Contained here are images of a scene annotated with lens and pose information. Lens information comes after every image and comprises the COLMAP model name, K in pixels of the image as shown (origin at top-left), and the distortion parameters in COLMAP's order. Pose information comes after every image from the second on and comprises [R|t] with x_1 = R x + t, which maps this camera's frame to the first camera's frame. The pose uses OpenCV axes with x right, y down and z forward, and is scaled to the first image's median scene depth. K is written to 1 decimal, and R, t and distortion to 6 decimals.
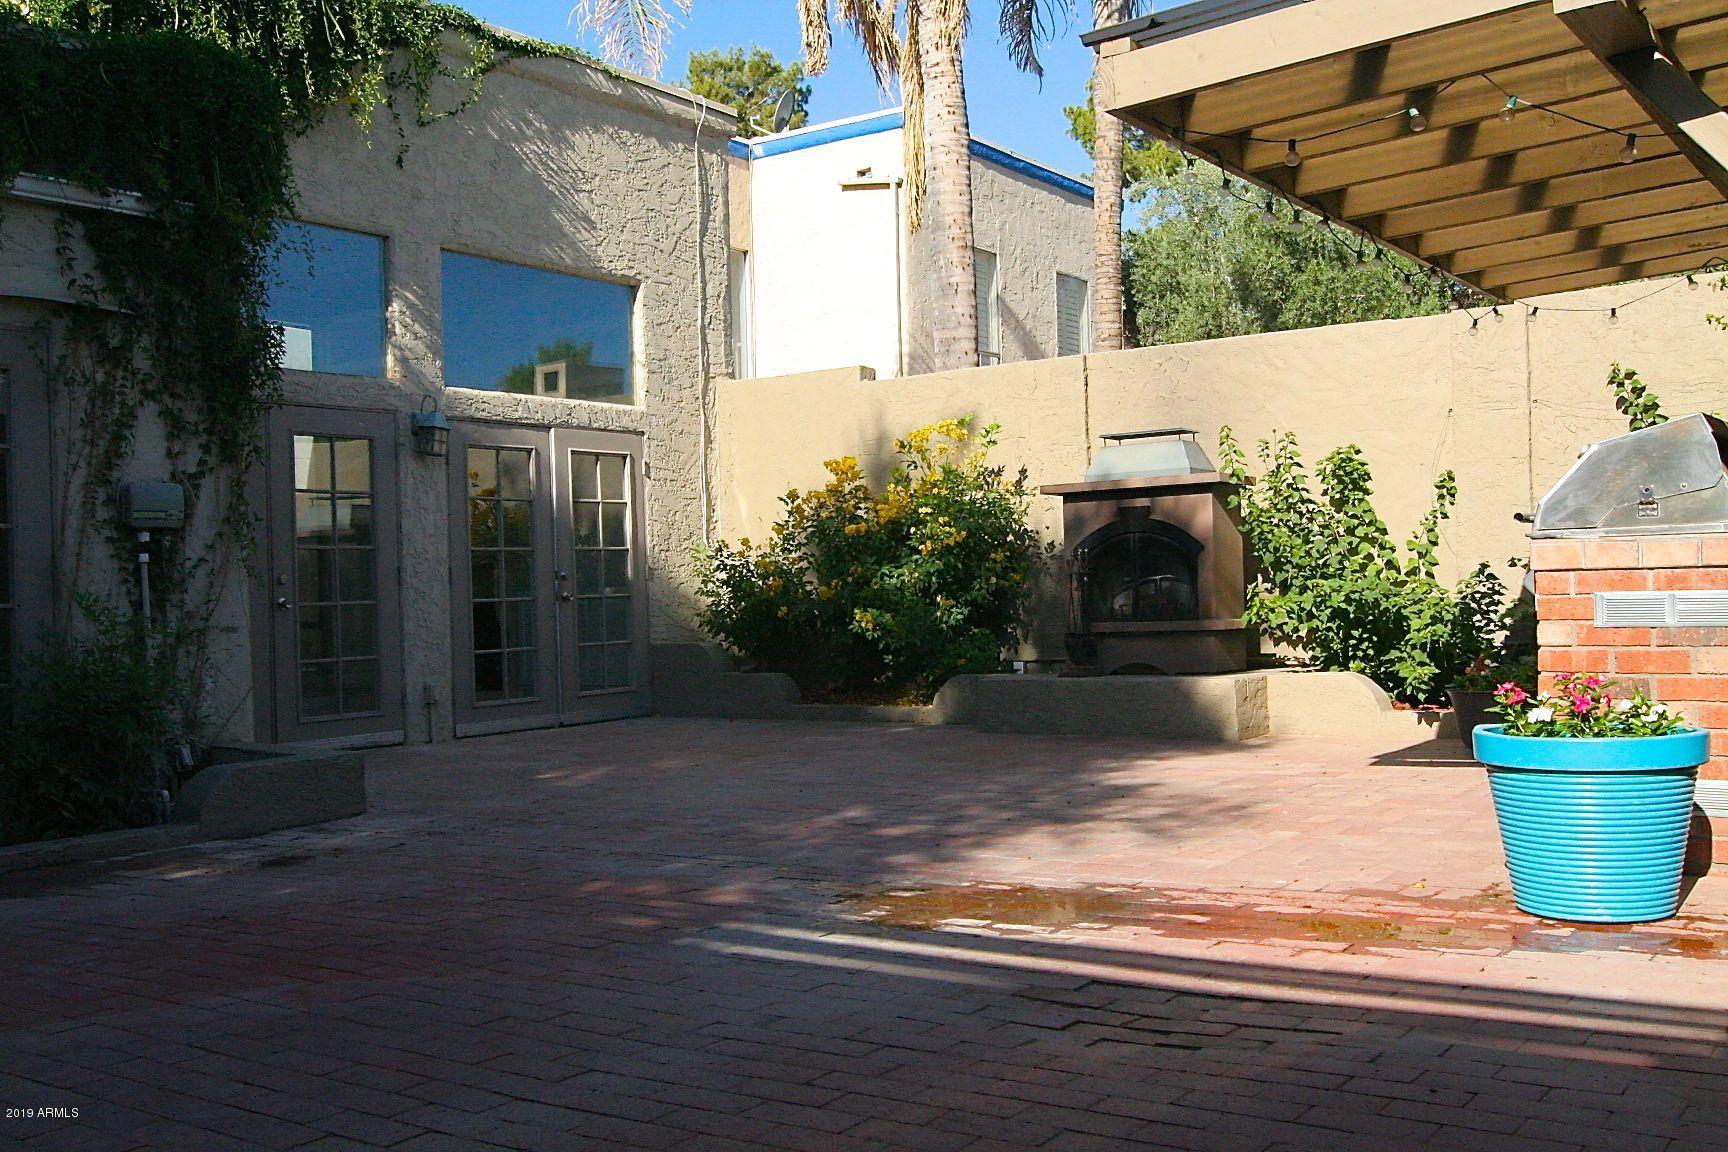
lens RADIAL K [[1649.7, 0, 851.9], [0, 1649.7, 580.6], [0, 0, 1]] dist [-0.007640, 0.000000]
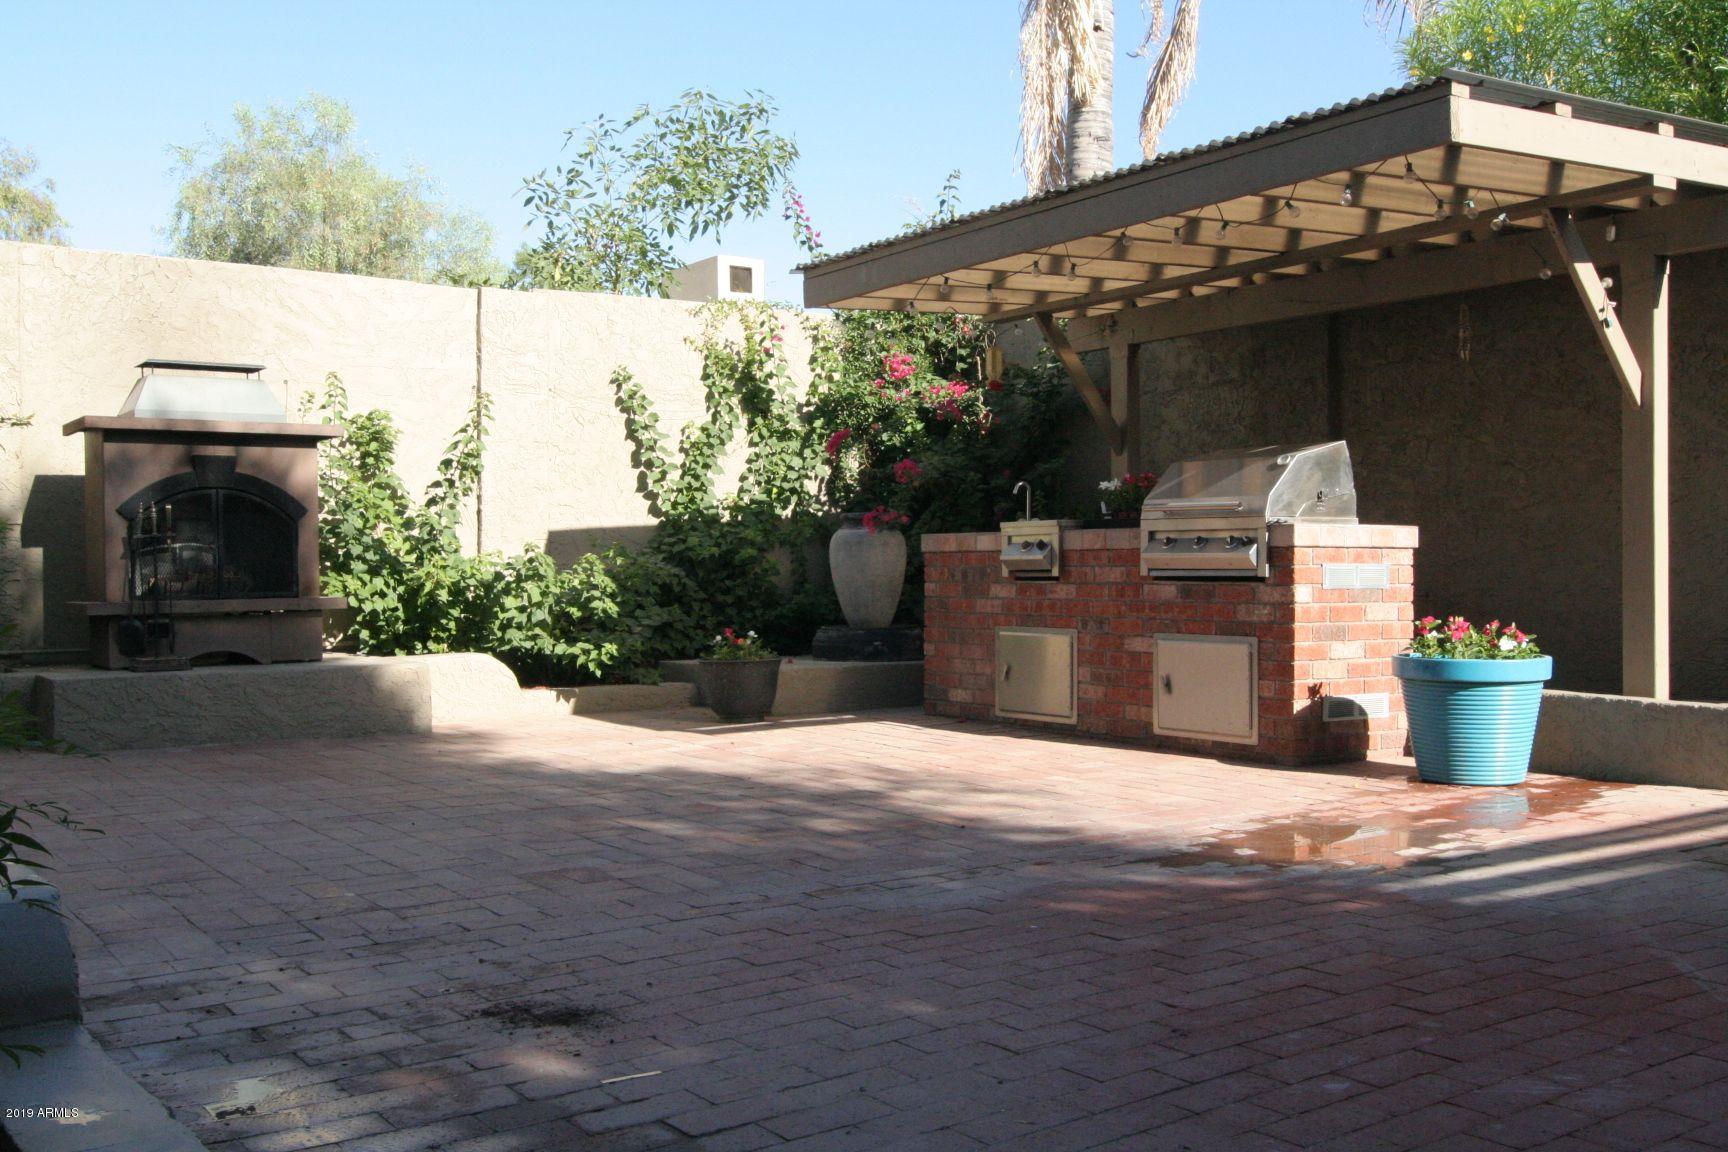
lens RADIAL K [[1649.7, 0, 865.9], [0, 1649.7, 576.6], [0, 0, 1]] dist [-0.007640, 0.000000]
pose [[0.342644, 0.020100, 0.939250, -0.479802], [-0.014712, 0.999763, -0.016027, 0.022450], [-0.939350, -0.008327, 0.342859, 0.437143]]
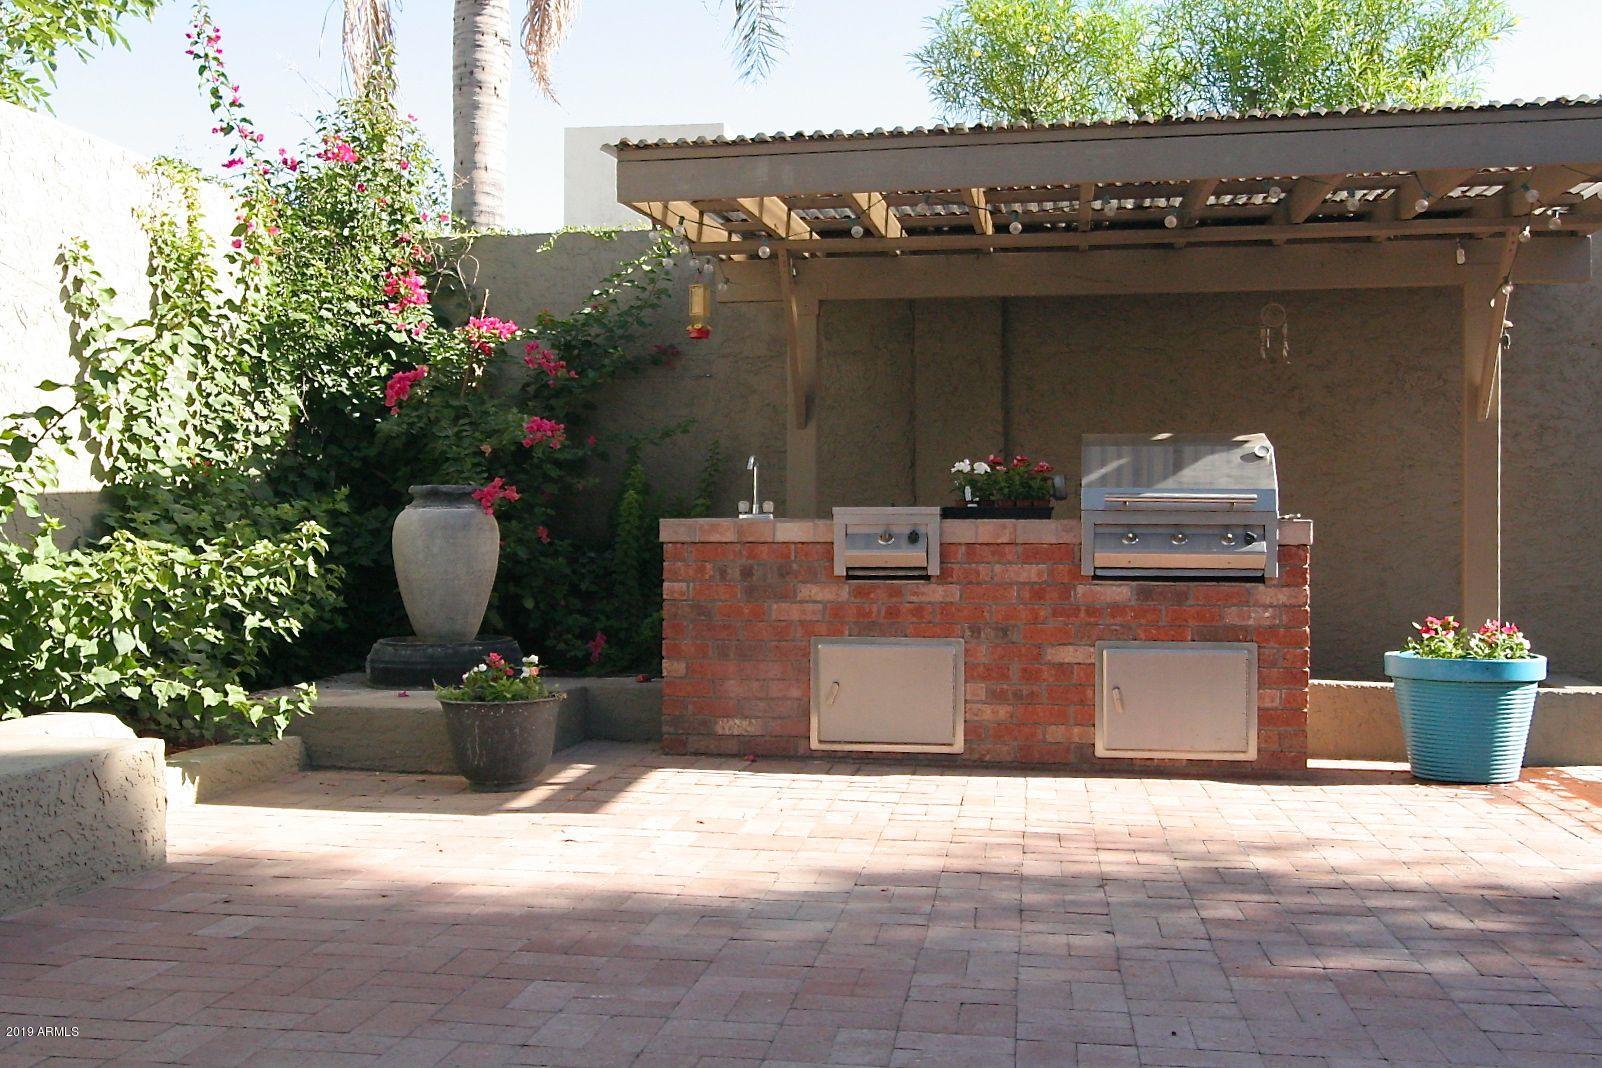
lens RADIAL K [[1657.6, 0, 800.0], [0, 1657.6, 529.0], [0, 0, 1]] dist [0.014658, 0.000000]
pose [[-0.433202, 0.034468, 0.900637, -0.273411], [-0.001727, 0.999235, -0.039072, 0.015848], [-0.901295, -0.018482, -0.432811, 0.959927]]
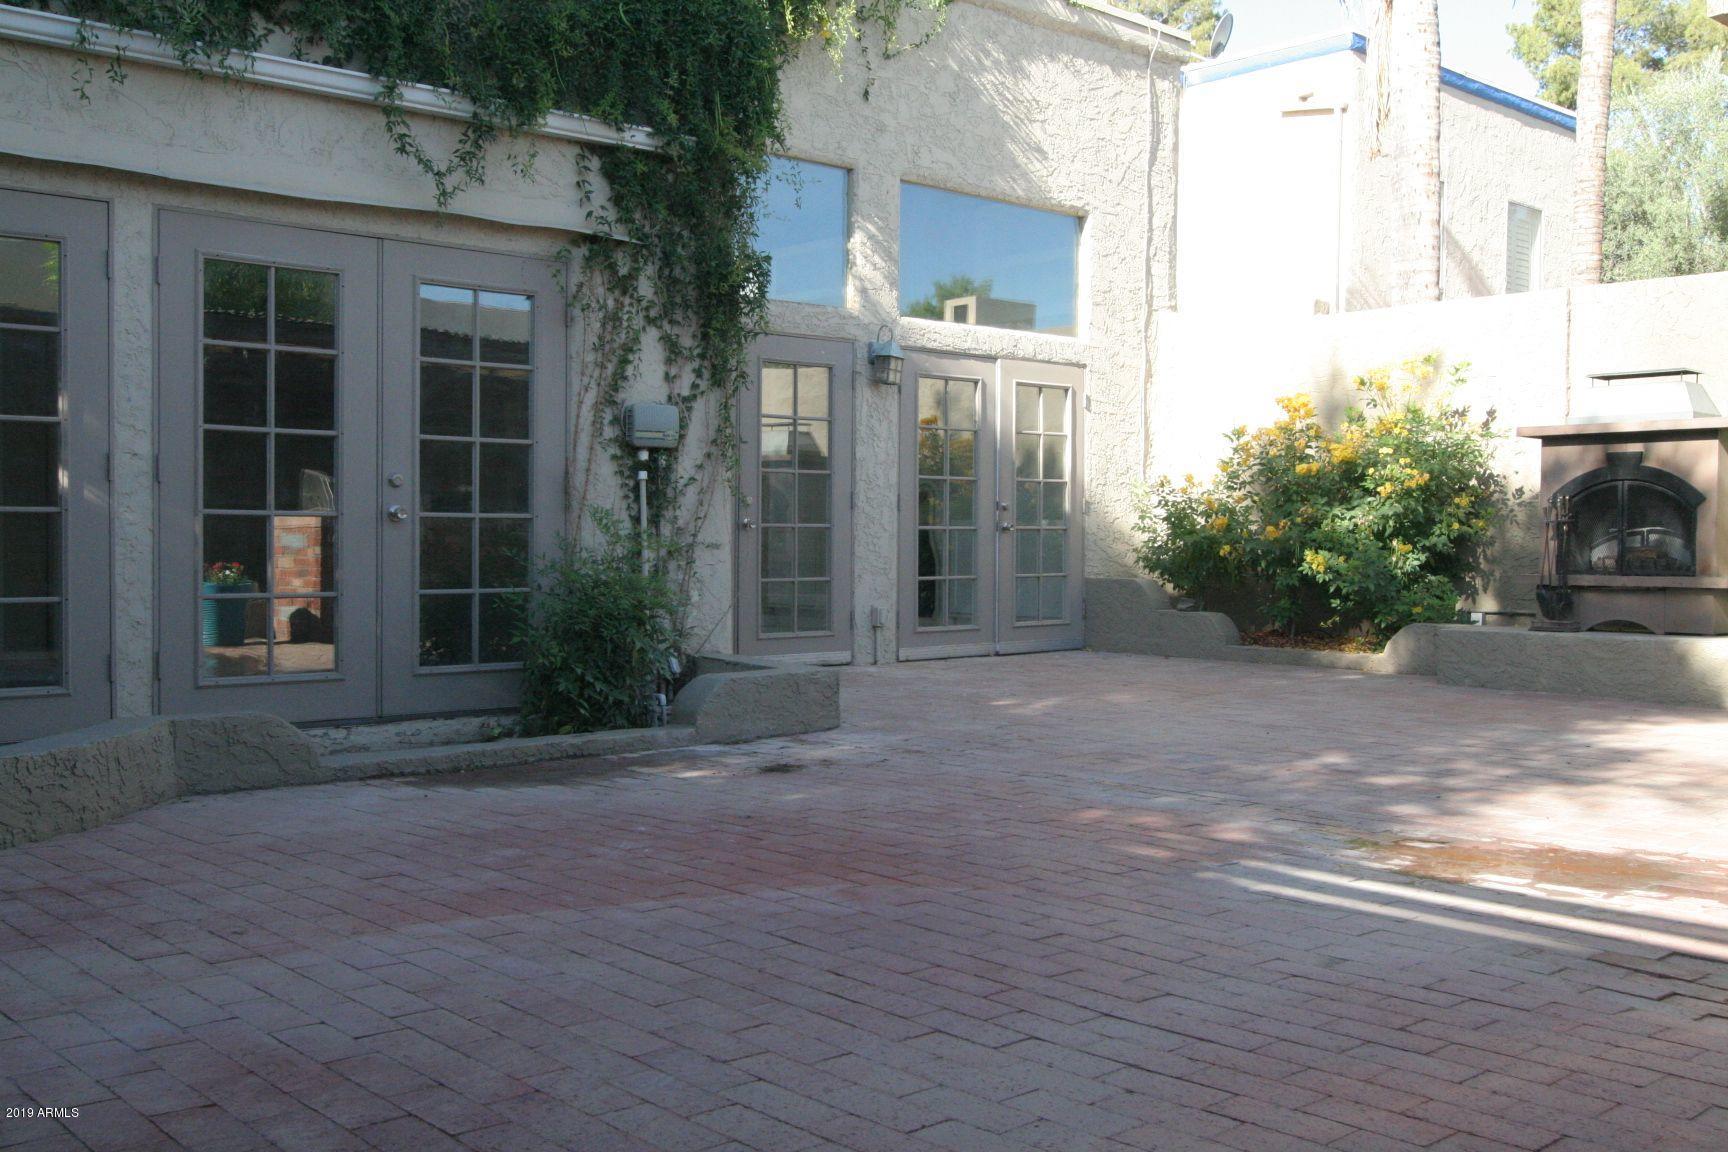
lens RADIAL K [[1649.7, 0, 862.8], [0, 1649.7, 580.4], [0, 0, 1]] dist [-0.007640, 0.000000]
pose [[0.974096, 0.043328, -0.221943, -0.039090], [-0.034713, 0.998490, 0.042573, 0.002653], [0.223453, -0.033766, 0.974130, -0.003945]]
